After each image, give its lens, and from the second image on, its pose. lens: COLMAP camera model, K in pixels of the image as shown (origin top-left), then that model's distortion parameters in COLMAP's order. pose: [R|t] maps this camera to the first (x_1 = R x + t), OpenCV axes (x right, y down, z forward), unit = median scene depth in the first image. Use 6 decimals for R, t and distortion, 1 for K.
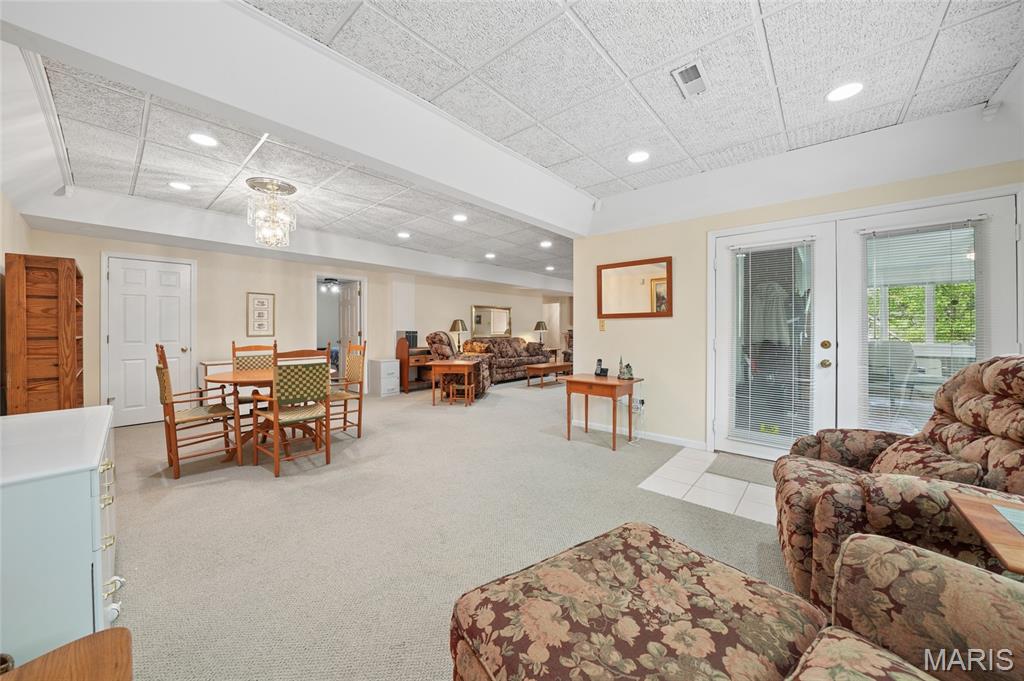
lens RADIAL K [[355.6, 0, 508.7], [0, 355.6, 343.4], [0, 0, 1]] dist [-0.019765, 0.000013]
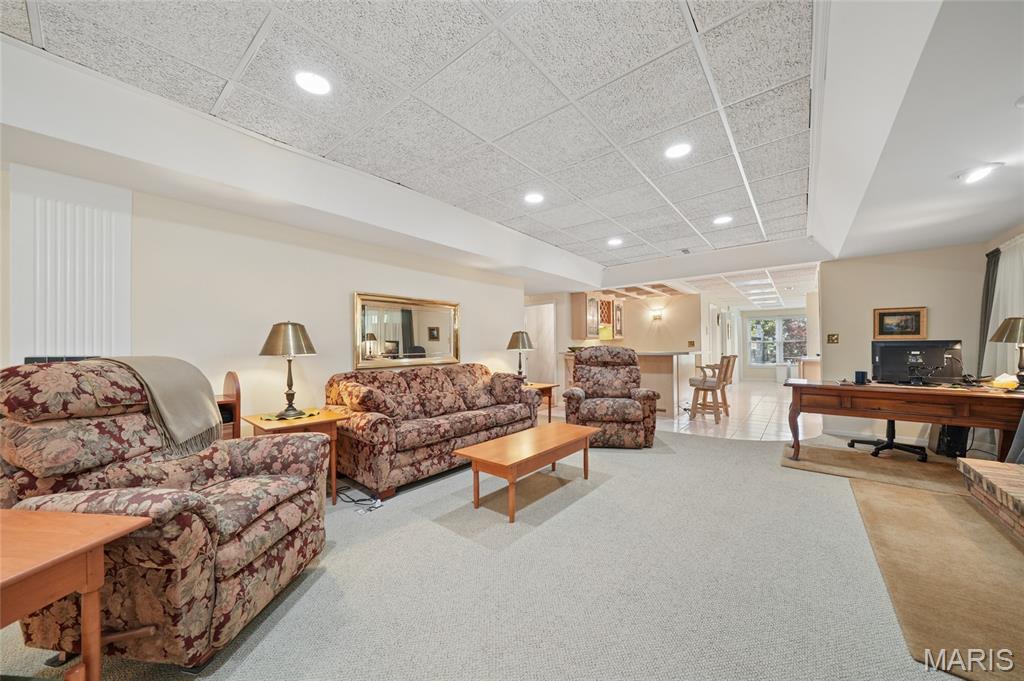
lens RADIAL K [[355.6, 0, 508.7], [0, 355.6, 343.4], [0, 0, 1]] dist [-0.019765, 0.000013]
pose [[0.999730, -0.003504, 0.022974, 0.070220], [0.004589, 0.998869, -0.047335, -0.023334], [-0.022782, 0.047428, 0.998615, 0.547587]]
